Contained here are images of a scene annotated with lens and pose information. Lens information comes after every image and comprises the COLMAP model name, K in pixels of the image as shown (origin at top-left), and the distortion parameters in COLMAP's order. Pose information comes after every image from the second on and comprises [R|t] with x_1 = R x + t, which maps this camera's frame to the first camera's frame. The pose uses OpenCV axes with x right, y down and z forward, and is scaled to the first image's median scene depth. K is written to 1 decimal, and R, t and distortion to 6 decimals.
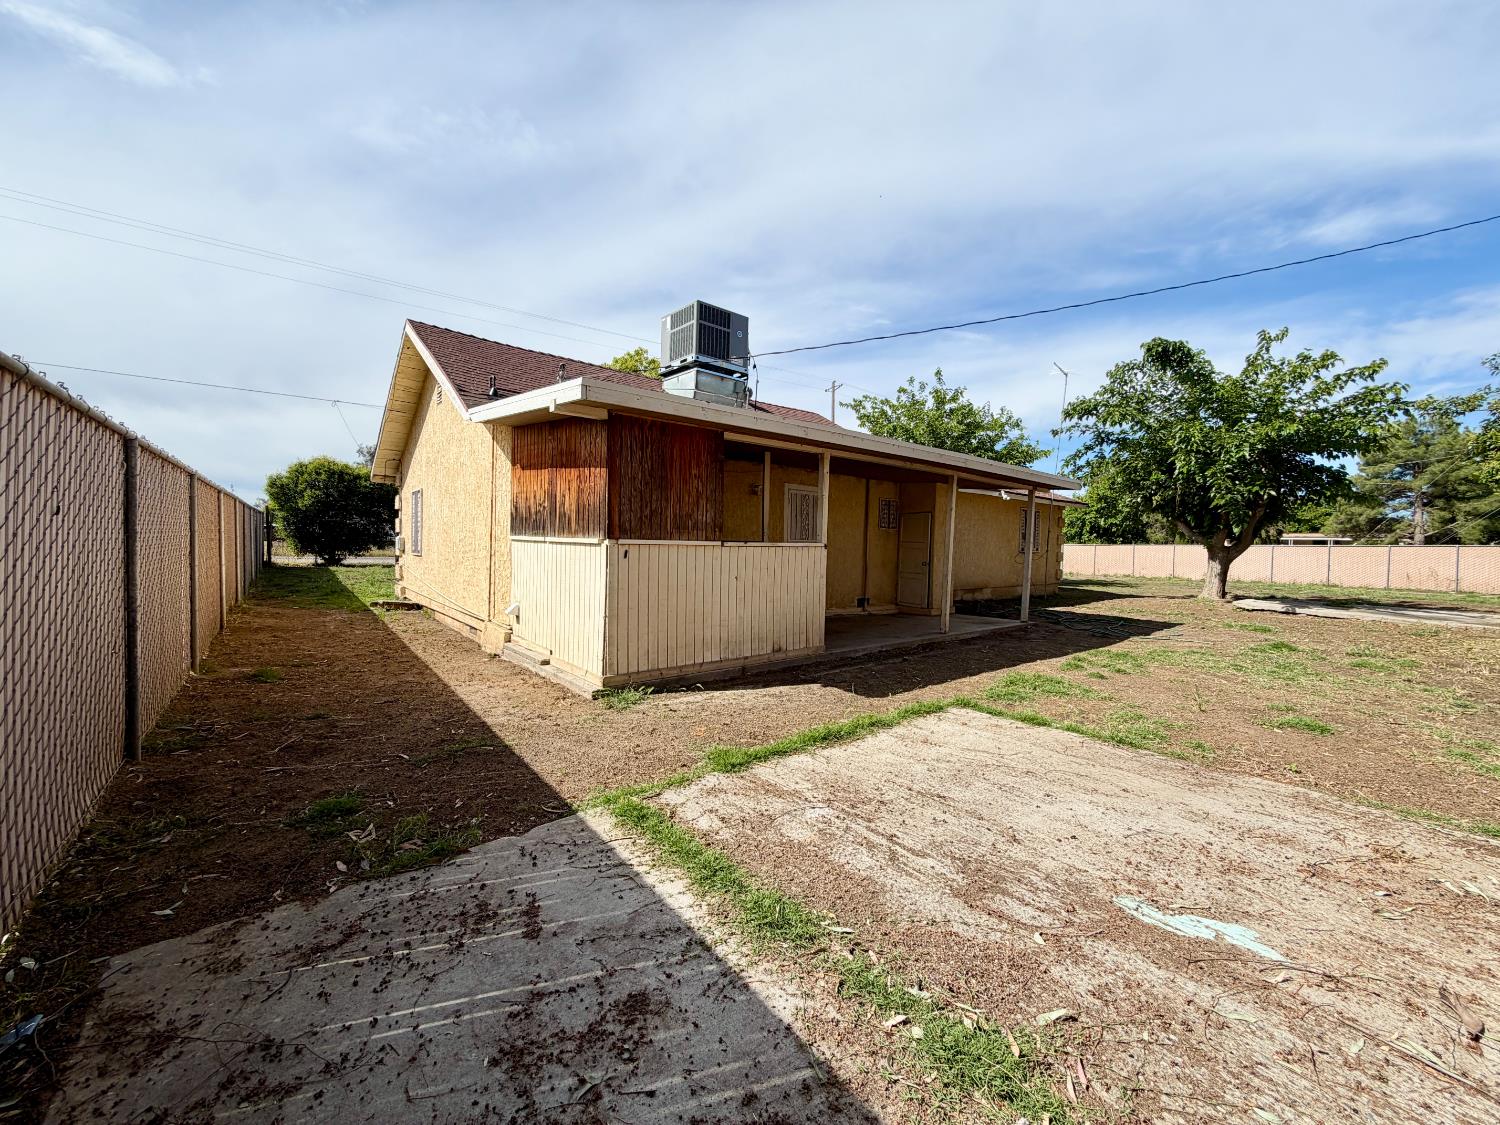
lens RADIAL K [[581.9, 0, 750.0], [0, 581.9, 562.5], [0, 0, 1]] dist [-0.000447, -0.000083]
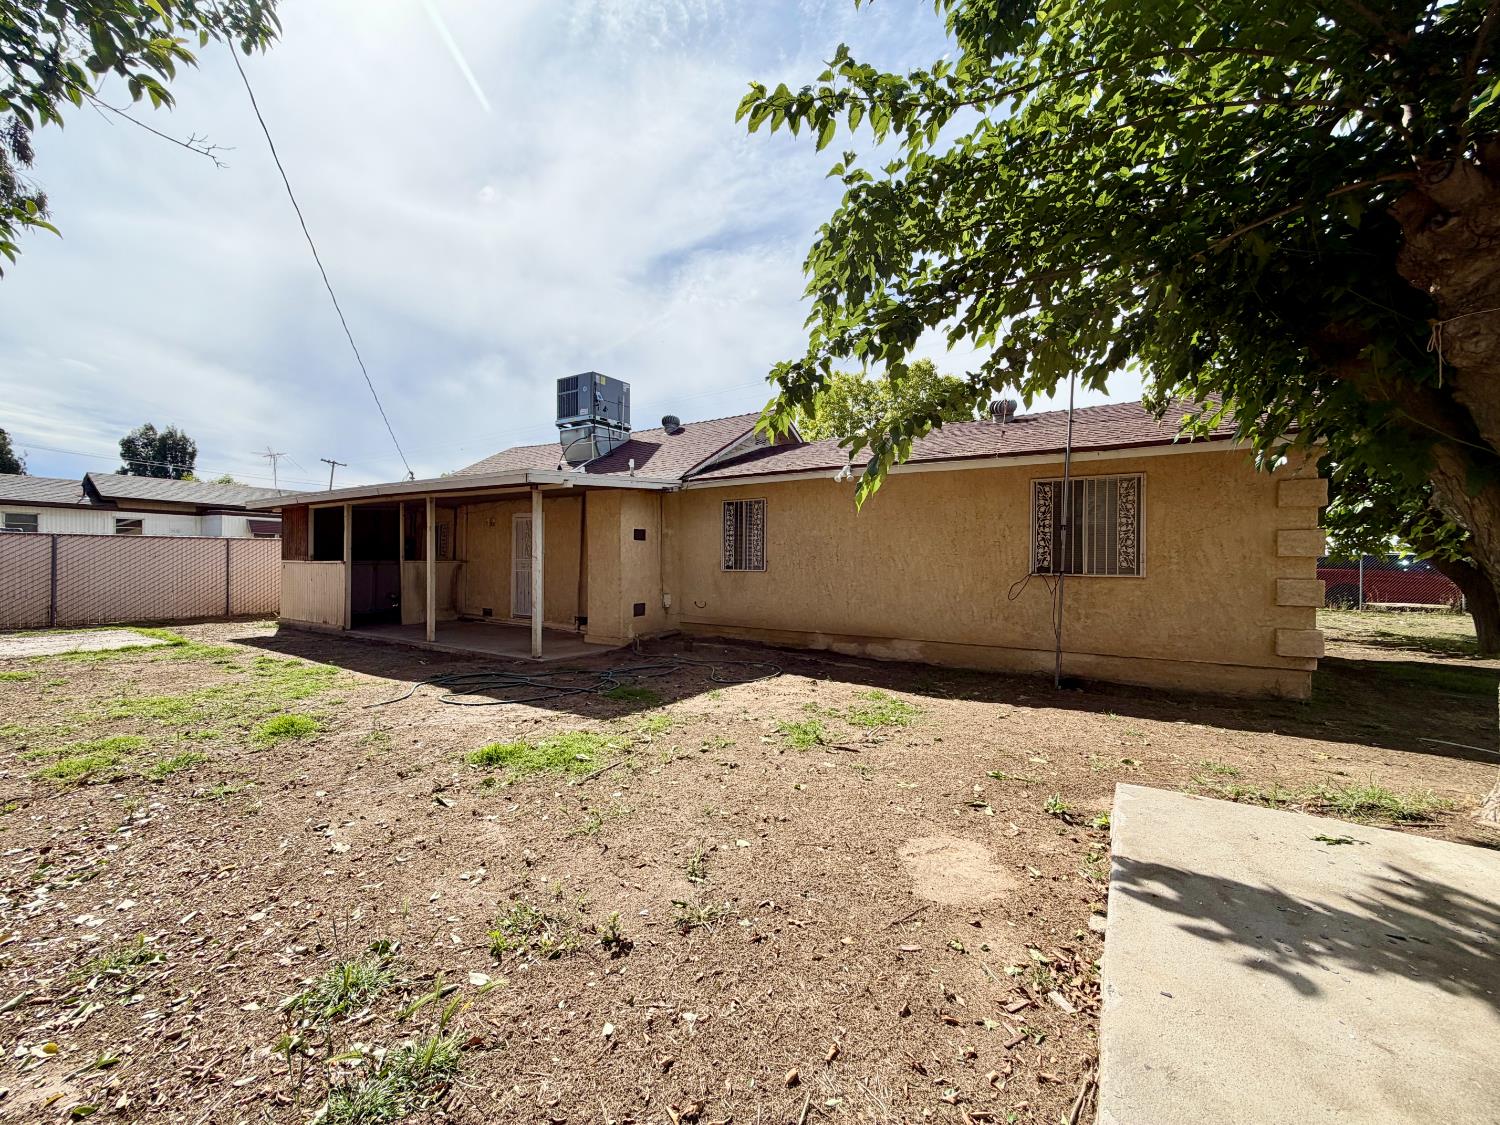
lens RADIAL K [[581.9, 0, 750.0], [0, 581.9, 562.5], [0, 0, 1]] dist [-0.000447, -0.000083]
pose [[0.319193, -0.010832, -0.947628, 1.957344], [-0.030609, 0.999295, -0.021733, -0.028444], [0.947195, 0.035943, 0.318637, 1.520352]]
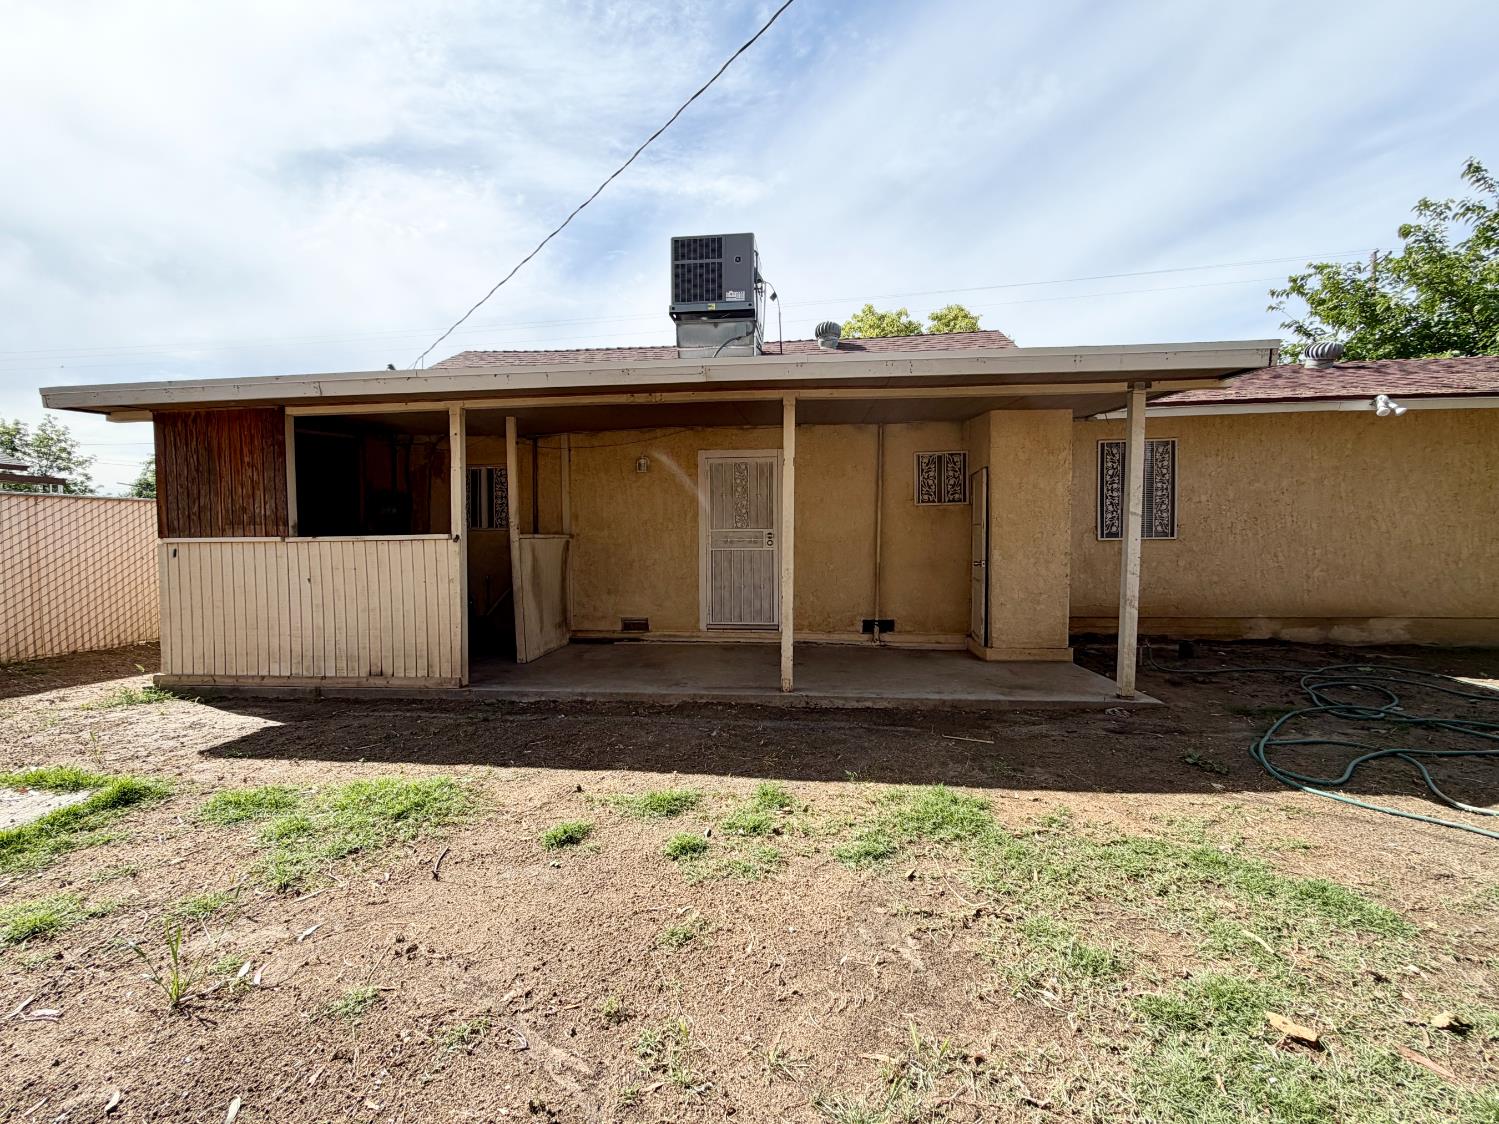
lens RADIAL K [[615.2, 0, 746.7], [0, 615.2, 563.8], [0, 0, 1]] dist [0.000140, -0.000438]
pose [[0.699934, 0.001848, -0.714205, 0.901647], [0.000263, 0.999996, 0.002846, 0.000806], [0.714208, -0.002180, 0.699931, 0.718482]]
